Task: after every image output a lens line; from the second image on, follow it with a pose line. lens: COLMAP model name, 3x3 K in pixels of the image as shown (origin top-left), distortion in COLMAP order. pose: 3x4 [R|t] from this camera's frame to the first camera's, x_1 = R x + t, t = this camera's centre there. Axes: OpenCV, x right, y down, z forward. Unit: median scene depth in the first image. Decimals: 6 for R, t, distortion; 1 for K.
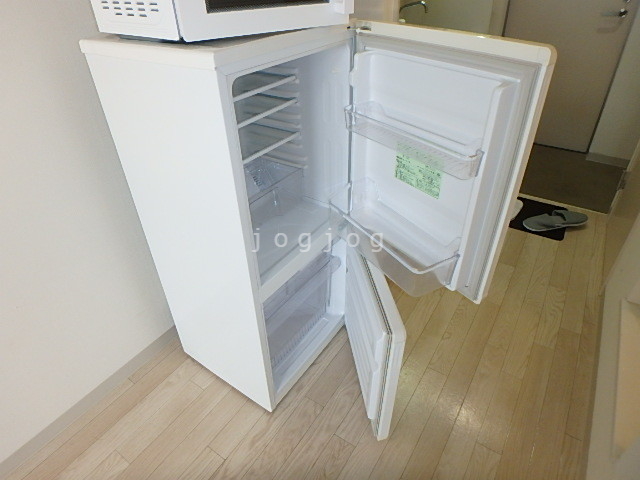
lens RADIAL K [[391.3, 0, 322.0], [0, 391.3, 238.8], [0, 0, 1]] dist [-0.051806, 0.005946]
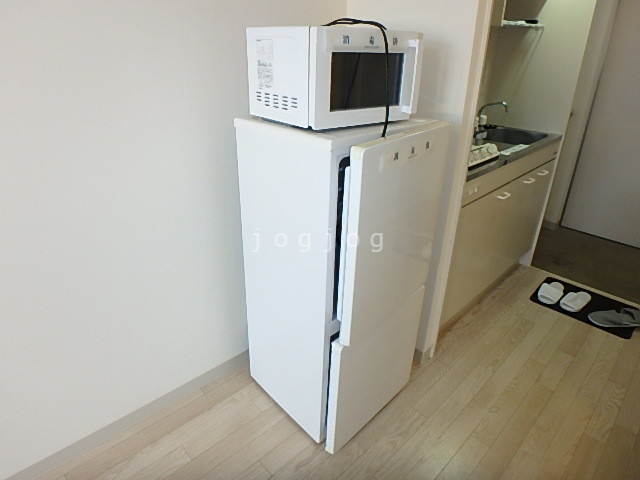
lens RADIAL K [[391.3, 0, 318.2], [0, 391.3, 239.5], [0, 0, 1]] dist [-0.051806, 0.005946]
pose [[0.973366, 0.137713, -0.183286, -0.010045], [-0.165741, 0.975067, -0.147564, 0.040235], [0.158395, 0.174012, 0.971921, -0.150471]]
